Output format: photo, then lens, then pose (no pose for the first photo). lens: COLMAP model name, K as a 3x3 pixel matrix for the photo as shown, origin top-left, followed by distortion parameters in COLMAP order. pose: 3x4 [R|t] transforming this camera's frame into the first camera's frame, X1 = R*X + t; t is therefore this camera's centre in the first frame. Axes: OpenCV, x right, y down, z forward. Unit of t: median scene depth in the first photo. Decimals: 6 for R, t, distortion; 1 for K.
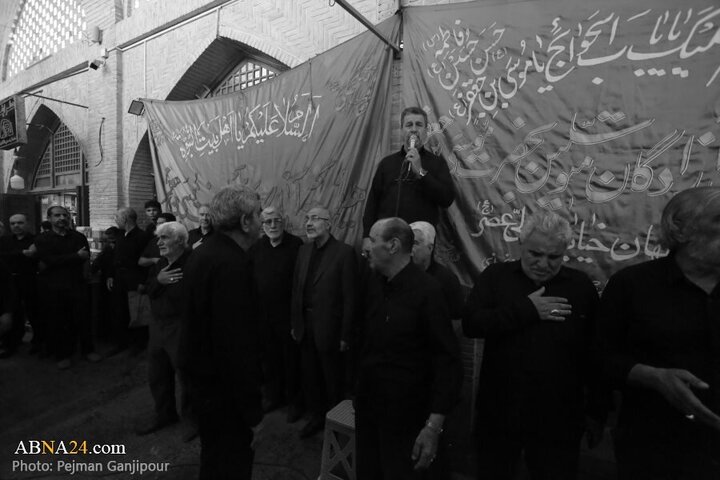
lens RADIAL K [[352.8, 0, 360.0], [0, 352.8, 230.8], [0, 0, 1]] dist [-0.015498, 0.000150]
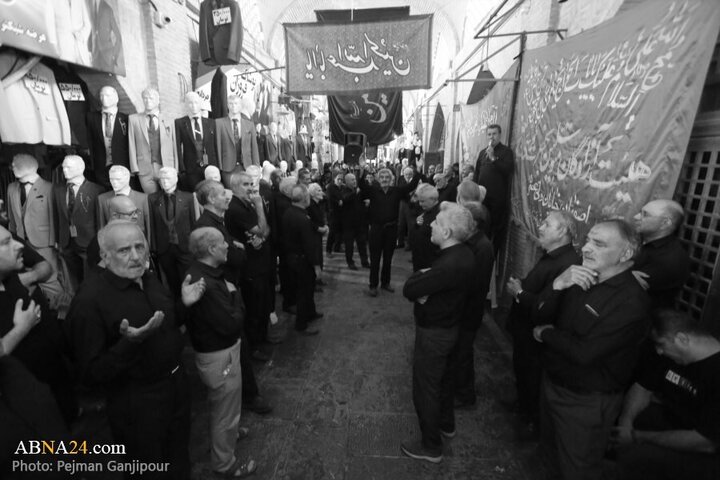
lens RADIAL K [[352.8, 0, 360.0], [0, 352.8, 230.8], [0, 0, 1]] dist [-0.015498, 0.000150]
pose [[0.463936, 0.169747, -0.869453, 1.556038], [-0.030665, 0.983959, 0.175740, -0.098441], [0.885338, -0.054870, 0.461699, -0.535778]]
